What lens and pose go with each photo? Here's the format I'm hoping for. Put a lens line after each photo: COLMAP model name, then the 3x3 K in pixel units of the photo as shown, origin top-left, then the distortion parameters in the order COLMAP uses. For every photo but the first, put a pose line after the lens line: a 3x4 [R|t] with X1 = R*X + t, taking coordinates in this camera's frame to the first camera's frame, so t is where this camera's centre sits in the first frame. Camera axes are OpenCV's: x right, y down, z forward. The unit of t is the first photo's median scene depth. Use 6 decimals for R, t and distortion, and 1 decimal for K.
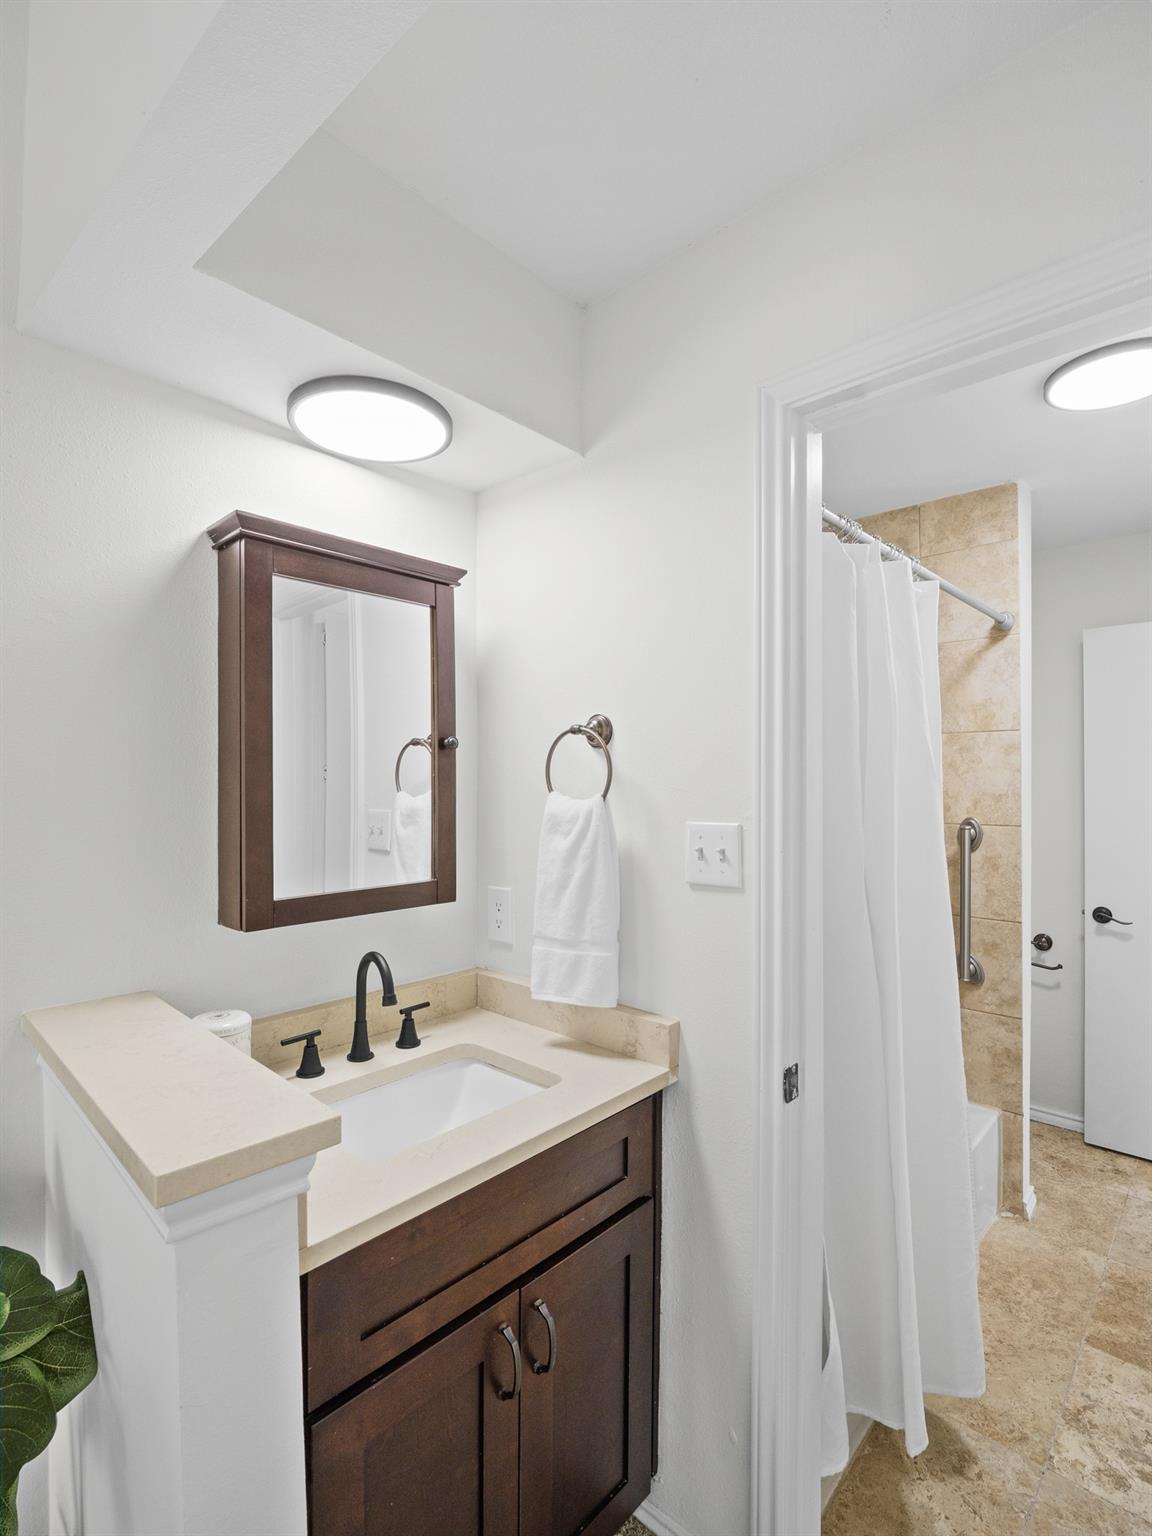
lens RADIAL K [[737.9, 0, 569.2], [0, 737.9, 779.0], [0, 0, 1]] dist [-0.013710, -0.000195]
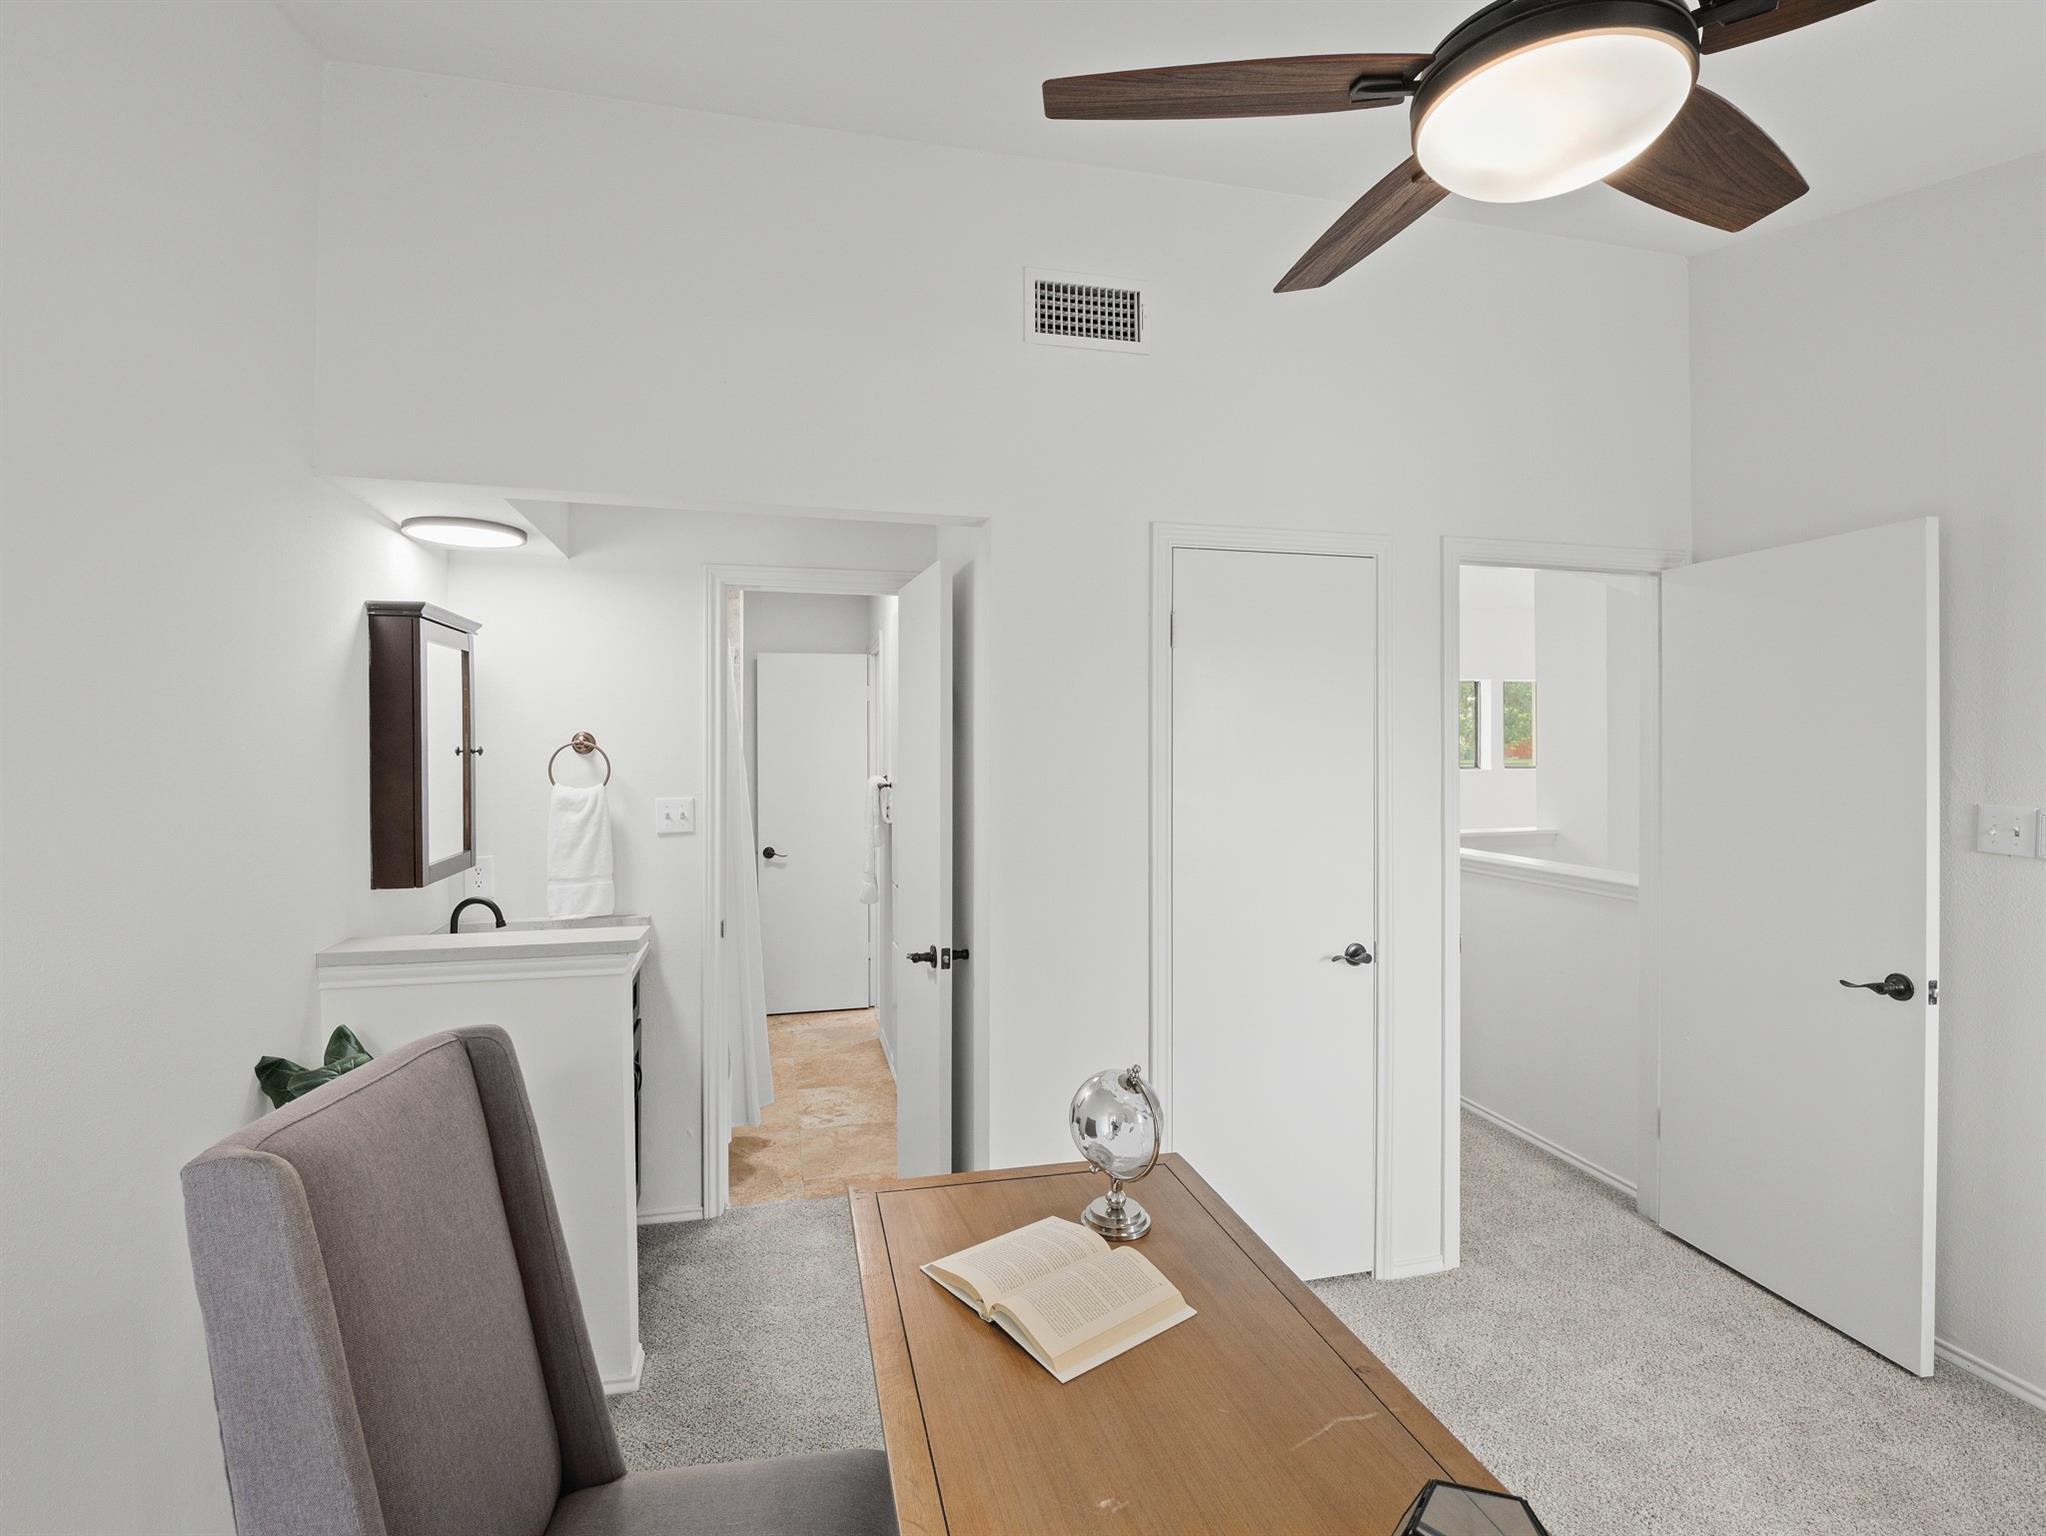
lens RADIAL K [[991.2, 0, 1029.2], [0, 991.2, 747.0], [0, 0, 1]] dist [-0.015956, -0.000634]
pose [[0.537867, -0.005726, 0.843010, -1.237005], [-0.005868, 0.999927, 0.010536, -0.086631], [-0.843009, -0.010614, 0.537795, -0.920177]]
